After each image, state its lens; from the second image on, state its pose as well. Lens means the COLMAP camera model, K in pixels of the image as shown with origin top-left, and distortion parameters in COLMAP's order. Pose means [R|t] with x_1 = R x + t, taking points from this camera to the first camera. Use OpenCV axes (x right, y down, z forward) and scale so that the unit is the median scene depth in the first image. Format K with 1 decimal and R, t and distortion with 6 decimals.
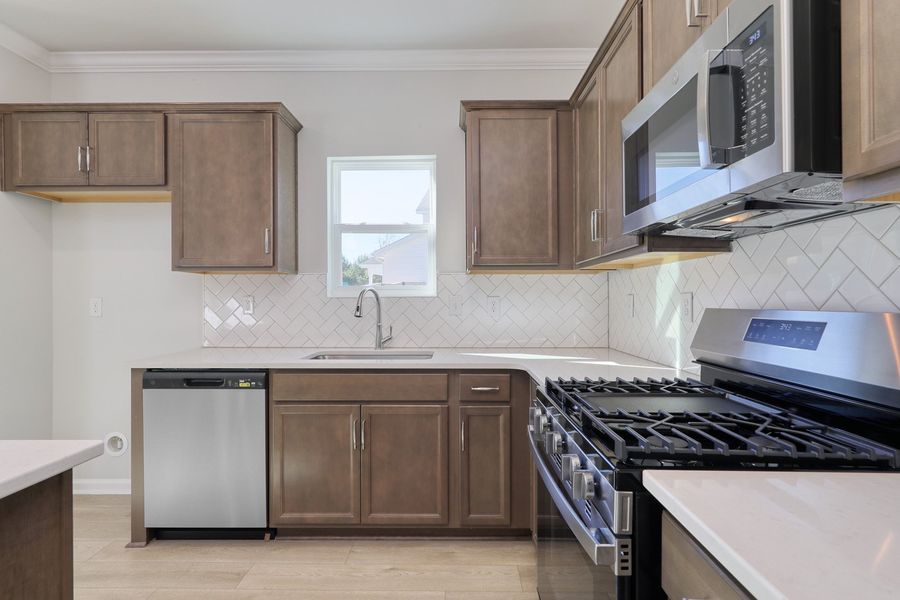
lens RADIAL K [[381.3, 0, 451.3], [0, 381.3, 303.6], [0, 0, 1]] dist [0.003857, 0.000535]
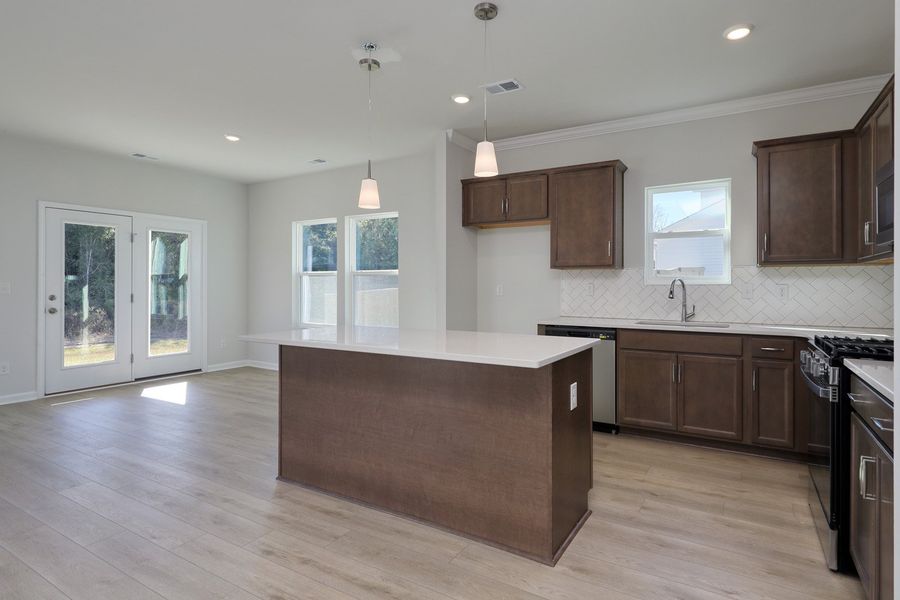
lens RADIAL K [[458.0, 0, 480.3], [0, 458.0, 286.4], [0, 0, 1]] dist [0.002555, -0.000557]
pose [[0.876853, 0.005133, -0.480731, -0.041002], [-0.009623, 0.999930, -0.006875, 0.009221], [0.480662, 0.010654, 0.876841, -0.915950]]
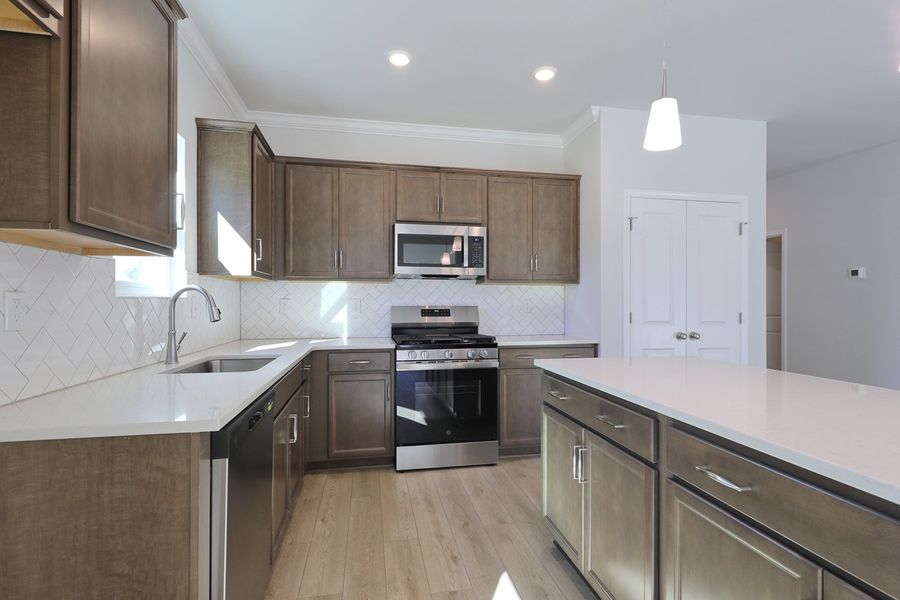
lens RADIAL K [[432.8, 0, 450.0], [0, 432.8, 303.0], [0, 0, 1]] dist [0.013876, 0.000185]
pose [[-0.194989, 0.003595, 0.980799, -1.324520], [0.008256, 0.999964, -0.002024, 0.000072], [-0.980771, 0.007703, -0.195011, 0.689386]]
